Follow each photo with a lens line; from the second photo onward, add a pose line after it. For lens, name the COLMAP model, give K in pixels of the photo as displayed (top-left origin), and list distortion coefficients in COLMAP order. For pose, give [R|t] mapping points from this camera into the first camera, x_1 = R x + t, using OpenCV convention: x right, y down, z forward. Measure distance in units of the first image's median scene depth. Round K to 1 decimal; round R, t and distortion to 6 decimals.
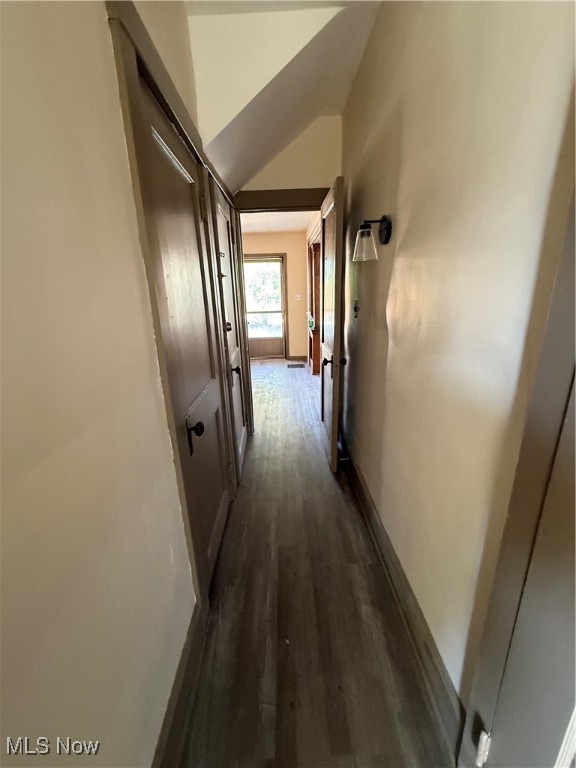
lens RADIAL K [[305.4, 0, 288.4], [0, 305.4, 384.4], [0, 0, 1]] dist [0.000889, 0.000301]
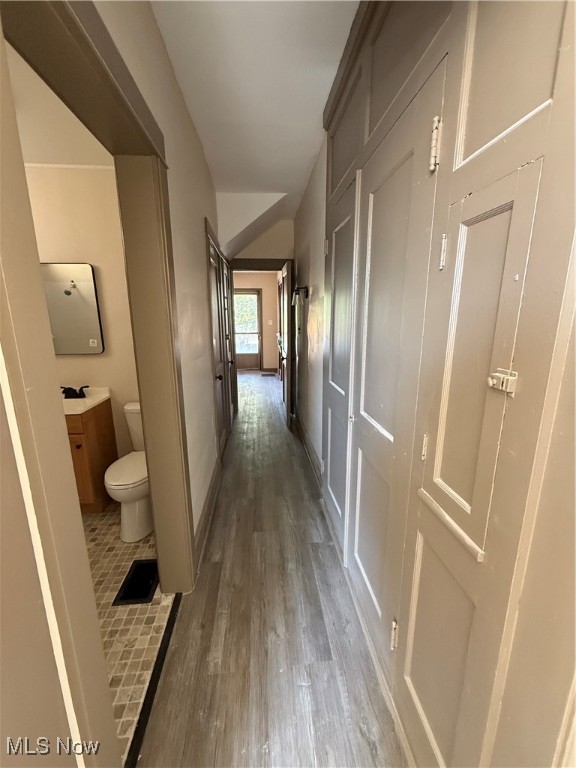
lens RADIAL K [[305.4, 0, 286.2], [0, 305.4, 384.9], [0, 0, 1]] dist [0.000889, 0.000301]
pose [[0.997260, 0.009001, 0.073431, 0.007178], [-0.003320, 0.997016, -0.077119, 0.109324], [-0.073906, 0.076664, 0.994314, -0.373750]]
